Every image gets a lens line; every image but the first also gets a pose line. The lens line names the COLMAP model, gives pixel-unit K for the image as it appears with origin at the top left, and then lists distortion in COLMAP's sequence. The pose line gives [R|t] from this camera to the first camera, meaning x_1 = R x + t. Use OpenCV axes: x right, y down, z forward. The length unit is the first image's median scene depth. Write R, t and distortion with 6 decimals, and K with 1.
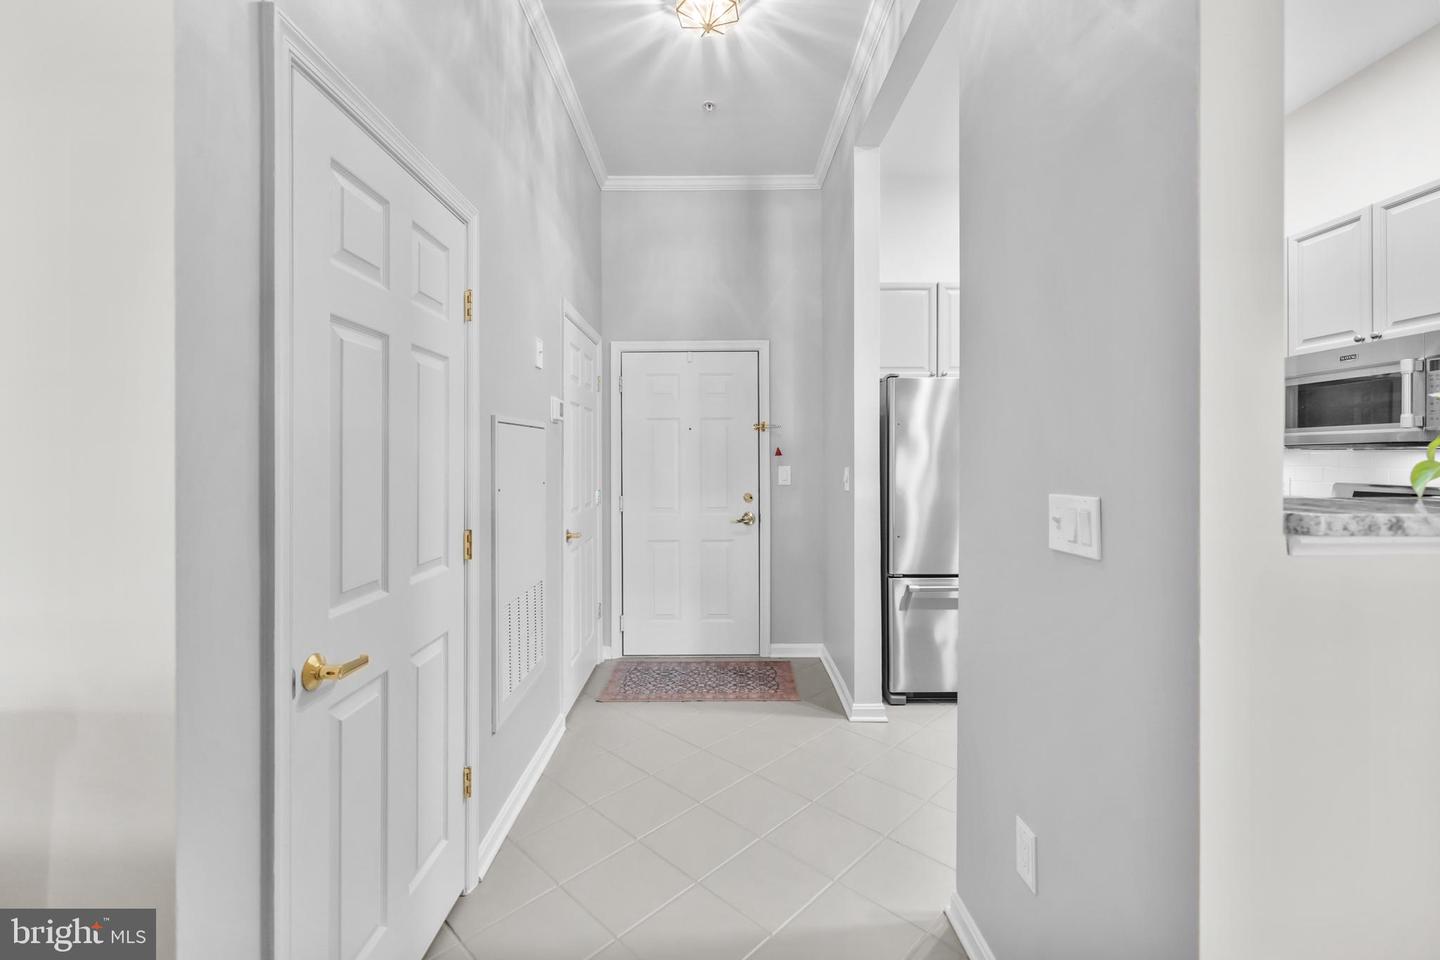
lens RADIAL K [[612.8, 0, 738.9], [0, 612.8, 463.0], [0, 0, 1]] dist [0.000972, -0.000205]
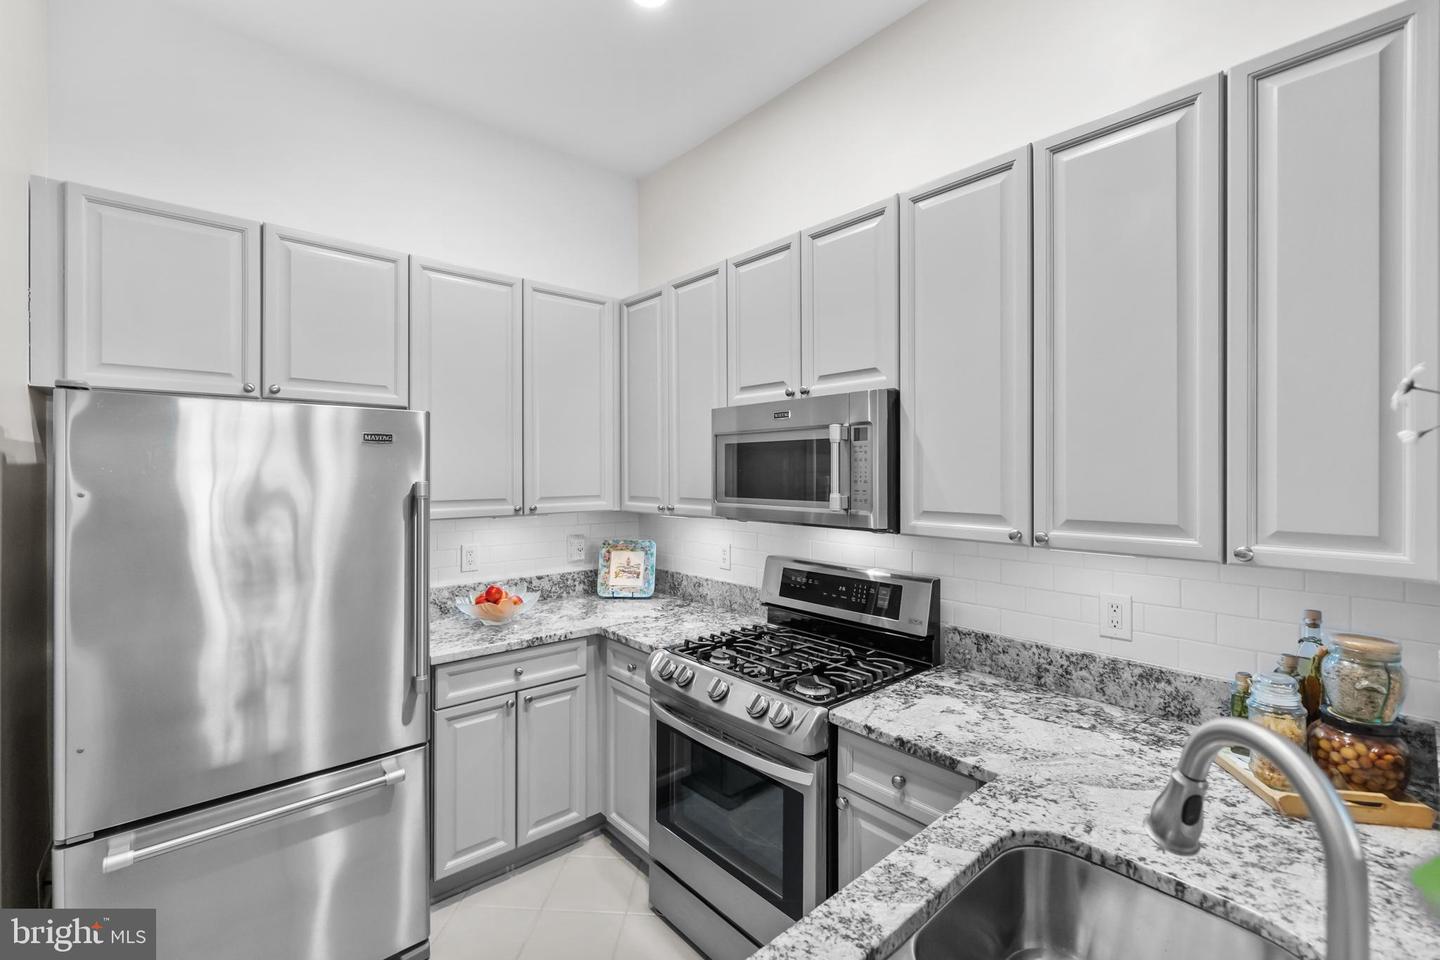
lens RADIAL K [[612.8, 0, 709.0], [0, 612.8, 465.7], [0, 0, 1]] dist [0.000972, -0.000205]
pose [[0.772903, 0.010645, 0.634434, 0.421342], [-0.000748, 0.999874, -0.015865, -0.093956], [-0.634523, 0.011787, 0.772814, 0.448567]]
